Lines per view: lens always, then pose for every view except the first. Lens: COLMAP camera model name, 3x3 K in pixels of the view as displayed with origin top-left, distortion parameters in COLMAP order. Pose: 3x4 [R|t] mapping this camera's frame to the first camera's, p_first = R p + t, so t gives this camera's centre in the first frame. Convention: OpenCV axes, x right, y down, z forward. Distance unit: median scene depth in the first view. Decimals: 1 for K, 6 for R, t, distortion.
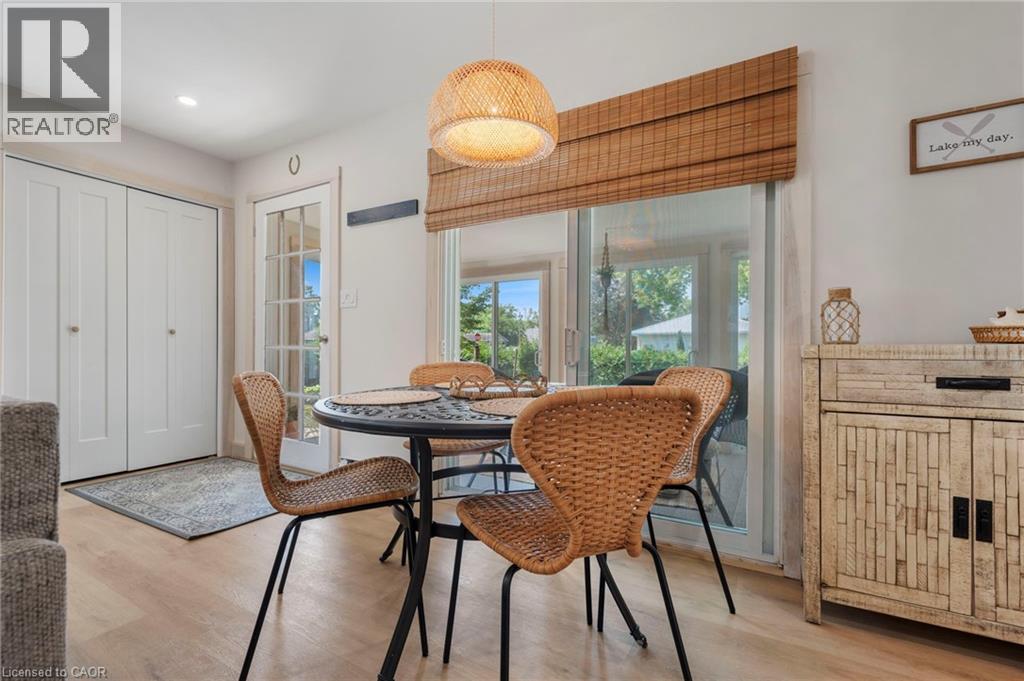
lens RADIAL K [[438.6, 0, 515.3], [0, 438.6, 350.4], [0, 0, 1]] dist [-0.000216, -0.000048]
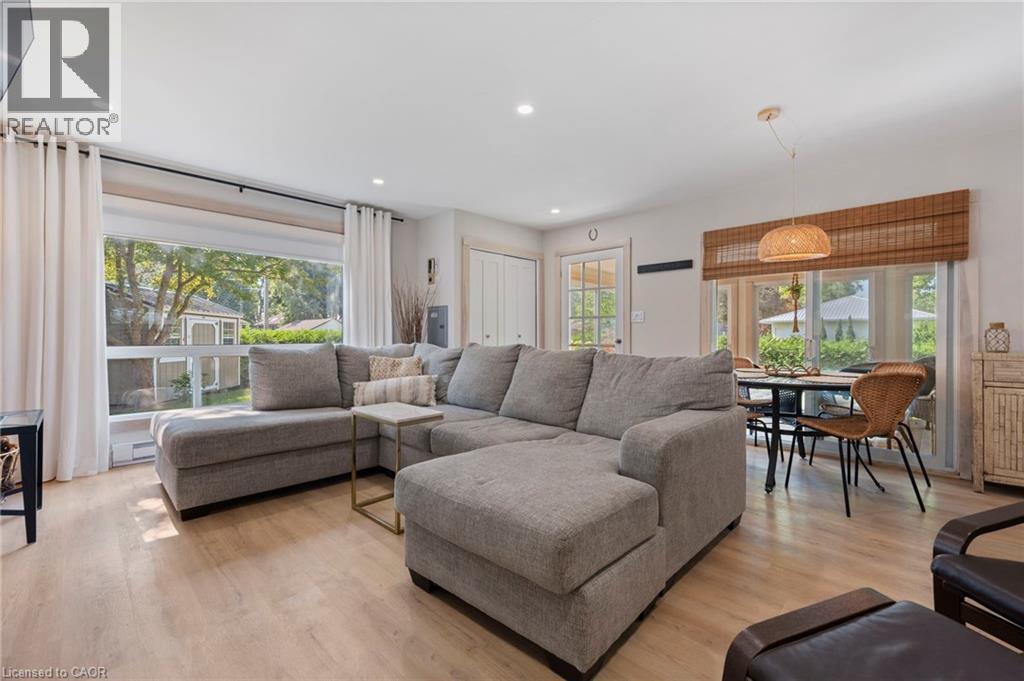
lens RADIAL K [[431.4, 0, 507.7], [0, 431.4, 337.0], [0, 0, 1]] dist [-0.000693, 0.000381]
pose [[0.969802, -0.001978, -0.243886, -0.805861], [0.002797, 0.999992, 0.003012, -0.085331], [0.243878, -0.003603, 0.969799, -1.246570]]
